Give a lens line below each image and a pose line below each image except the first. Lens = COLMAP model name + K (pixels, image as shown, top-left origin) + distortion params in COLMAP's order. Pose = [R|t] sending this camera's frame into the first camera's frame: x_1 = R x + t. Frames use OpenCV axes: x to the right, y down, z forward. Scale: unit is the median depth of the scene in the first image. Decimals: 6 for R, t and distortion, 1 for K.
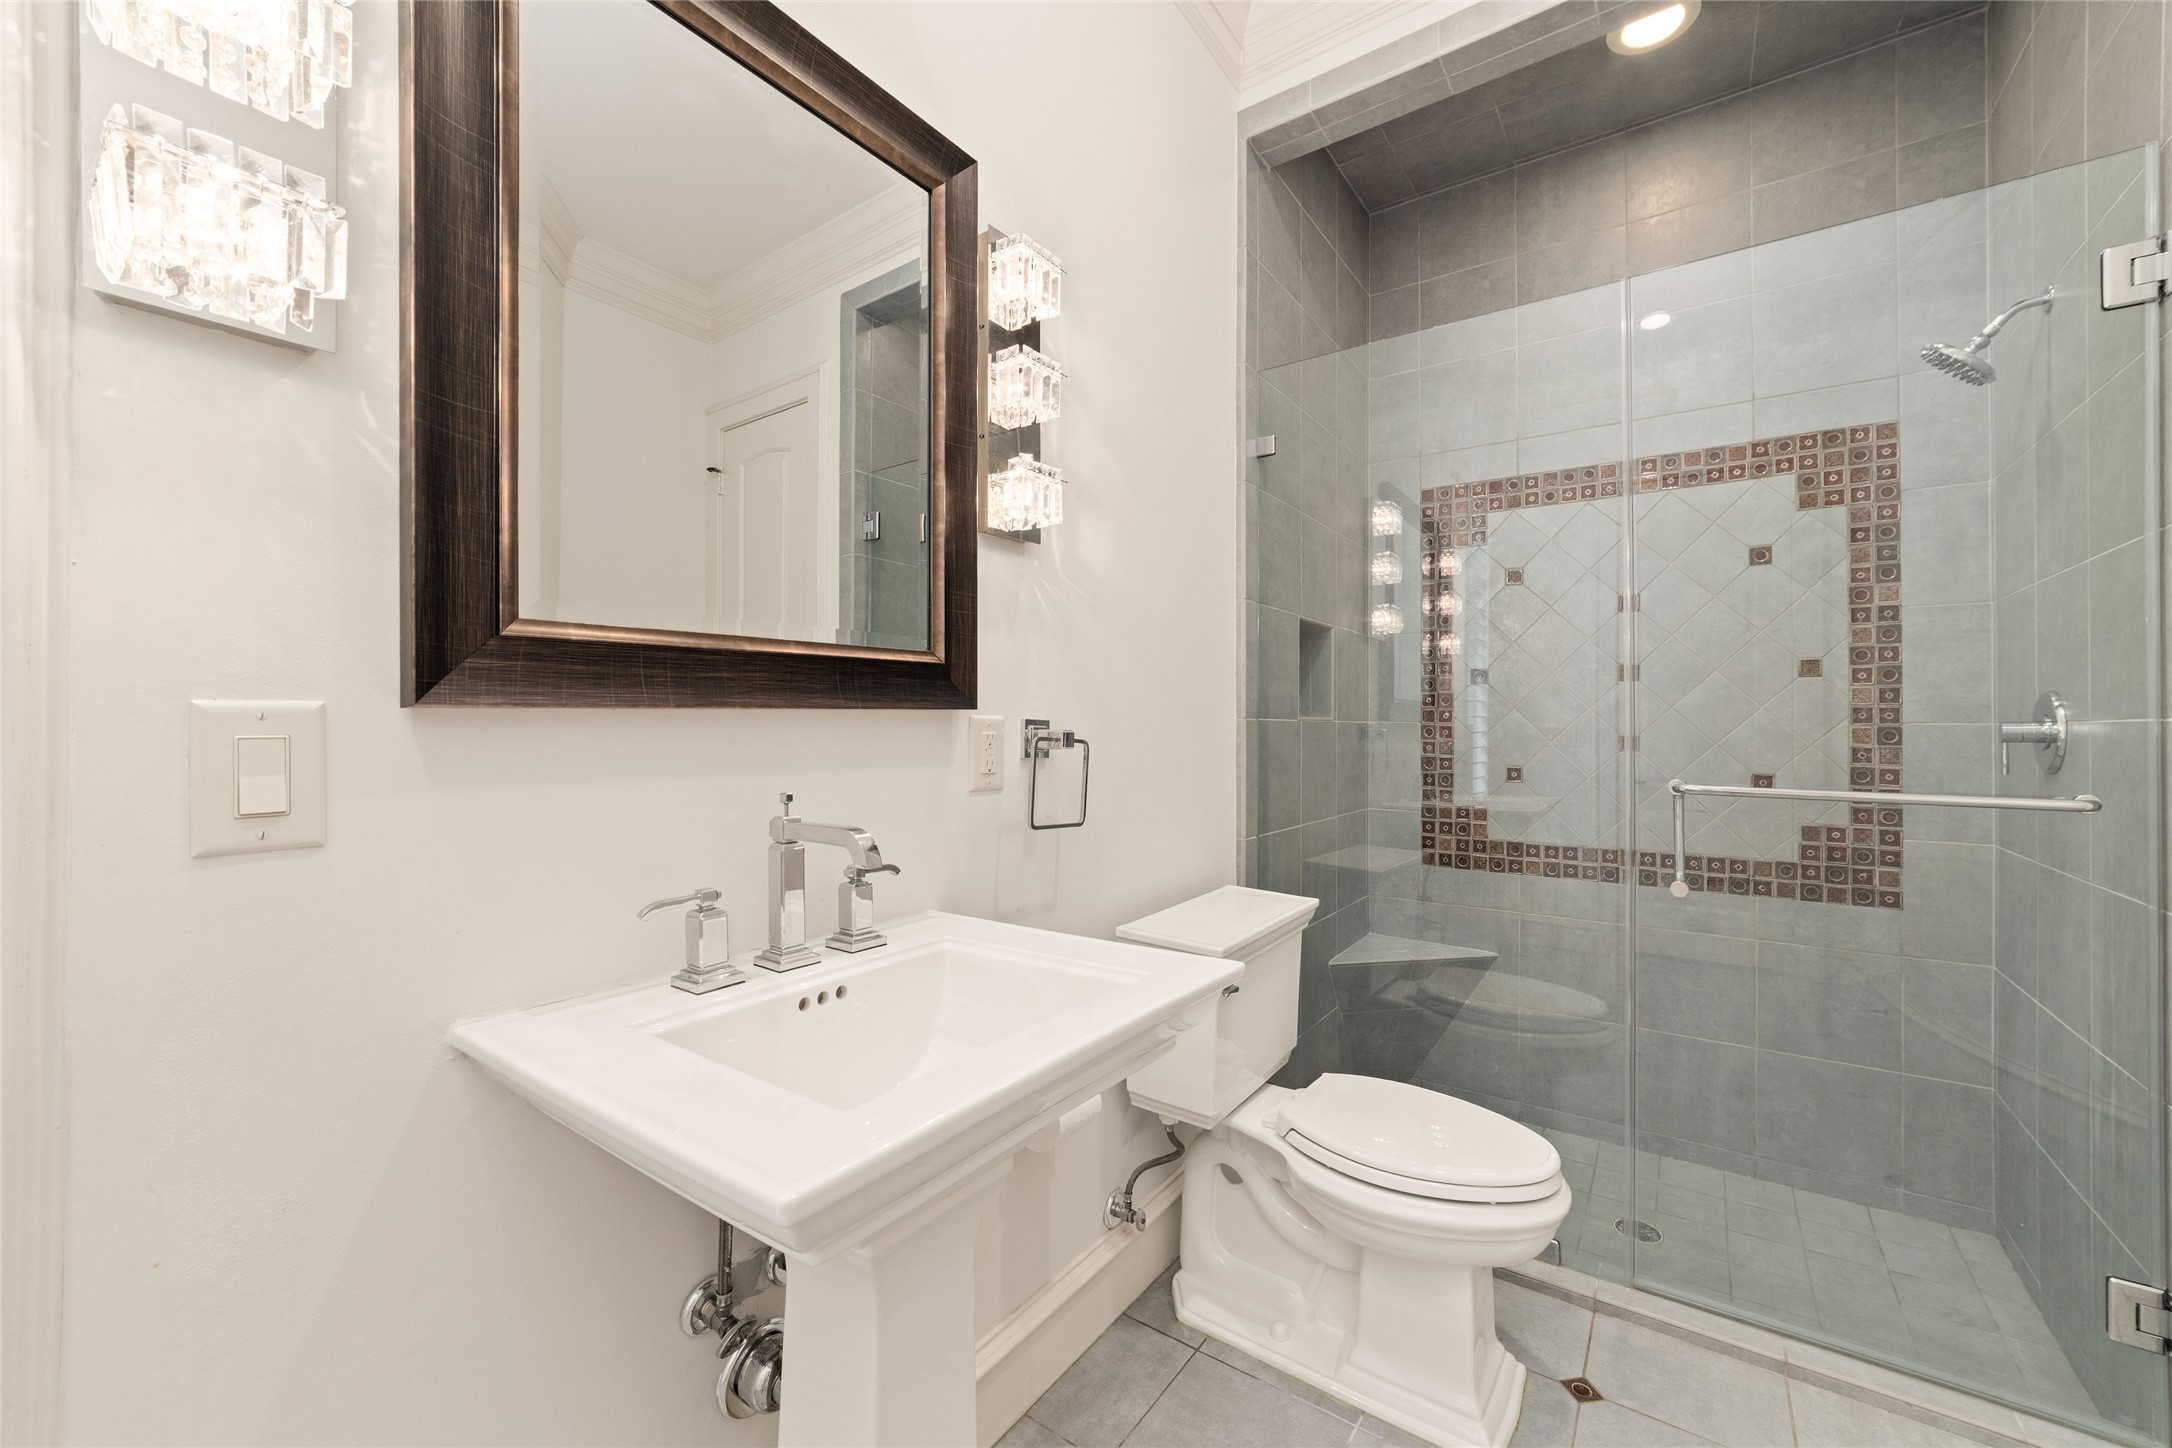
lens RADIAL K [[847.7, 0, 1096.2], [0, 847.7, 716.0], [0, 0, 1]] dist [-0.019580, 0.005515]
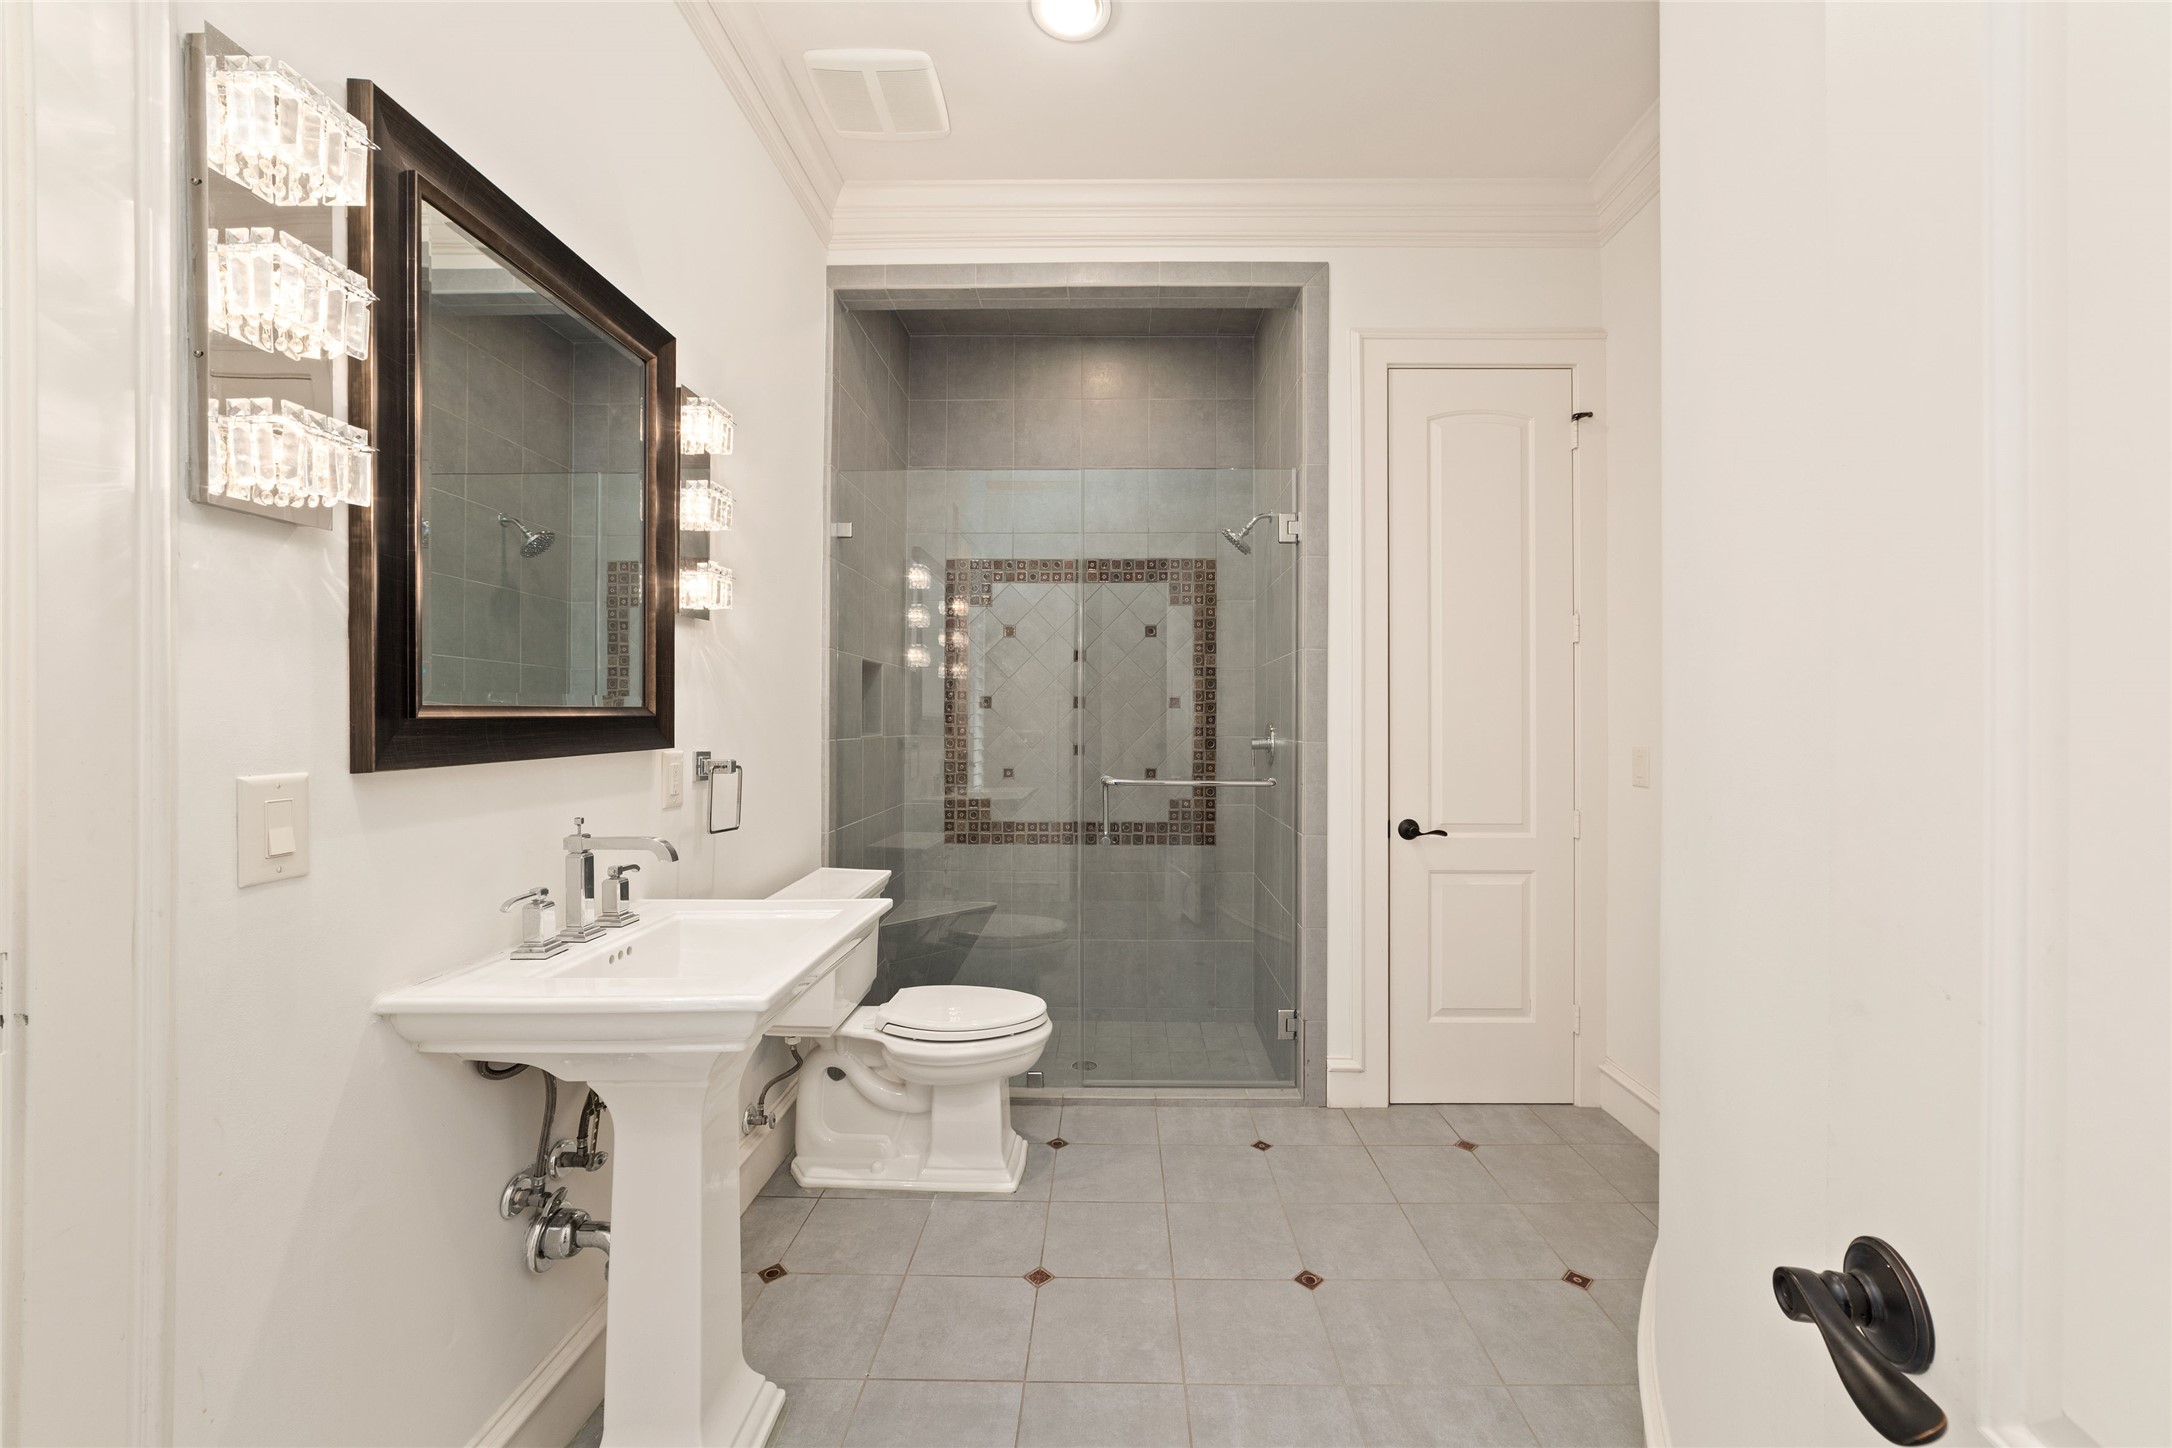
lens RADIAL K [[847.7, 0, 1109.6], [0, 847.7, 721.7], [0, 0, 1]] dist [-0.019580, 0.005515]
pose [[0.822399, -0.001919, 0.568908, -0.261727], [-0.006459, 0.999898, 0.012710, -0.055029], [-0.568874, -0.014127, 0.822303, -0.390331]]
